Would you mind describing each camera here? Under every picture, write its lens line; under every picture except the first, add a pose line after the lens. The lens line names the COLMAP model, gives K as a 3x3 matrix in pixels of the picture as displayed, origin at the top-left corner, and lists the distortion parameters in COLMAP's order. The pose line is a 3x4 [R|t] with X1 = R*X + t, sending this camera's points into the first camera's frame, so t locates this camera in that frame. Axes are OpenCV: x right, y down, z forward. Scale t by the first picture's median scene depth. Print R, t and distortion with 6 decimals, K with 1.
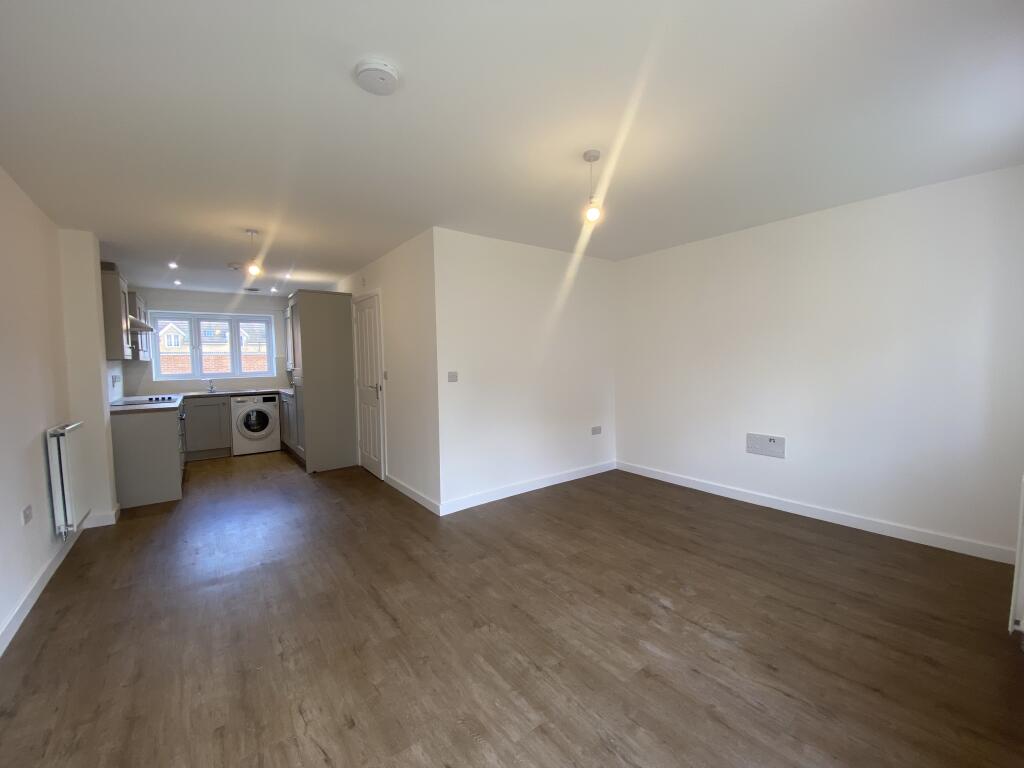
lens RADIAL K [[401.2, 0, 511.9], [0, 401.2, 382.7], [0, 0, 1]] dist [-0.016874, -0.001541]
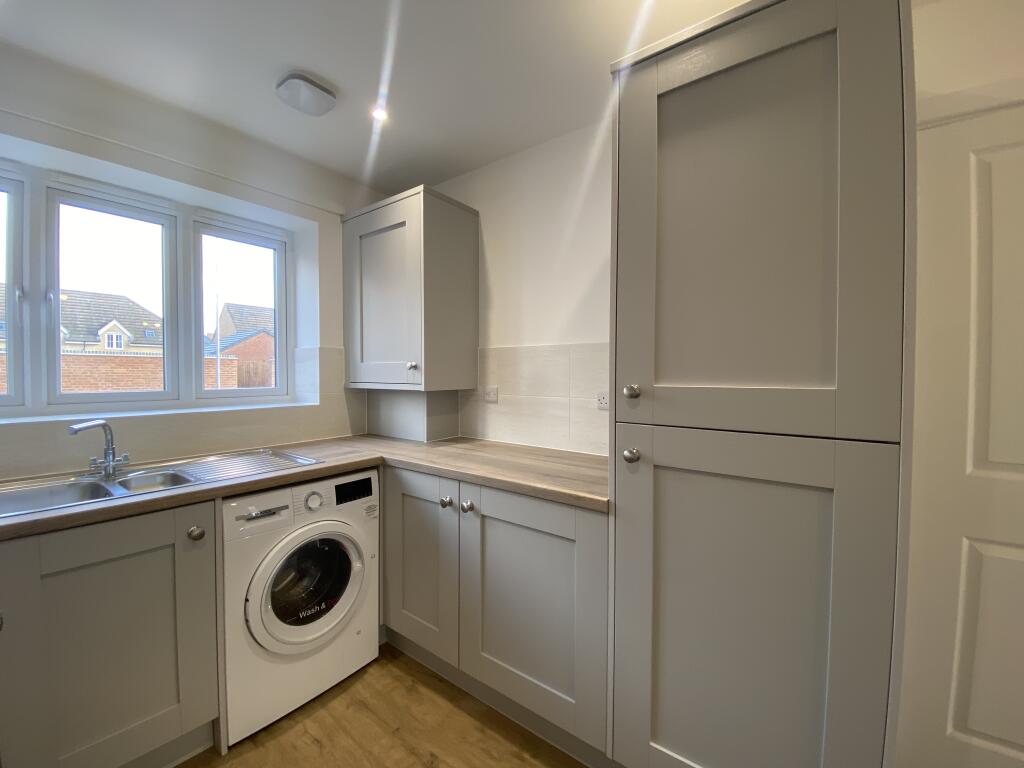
lens RADIAL K [[413.8, 0, 510.5], [0, 413.8, 380.7], [0, 0, 1]] dist [-0.004730, -0.000377]
pose [[0.971018, 0.018314, 0.238306, -0.572206], [-0.009966, 0.999295, -0.036191, -0.027324], [-0.238801, 0.032767, 0.970516, 0.683401]]
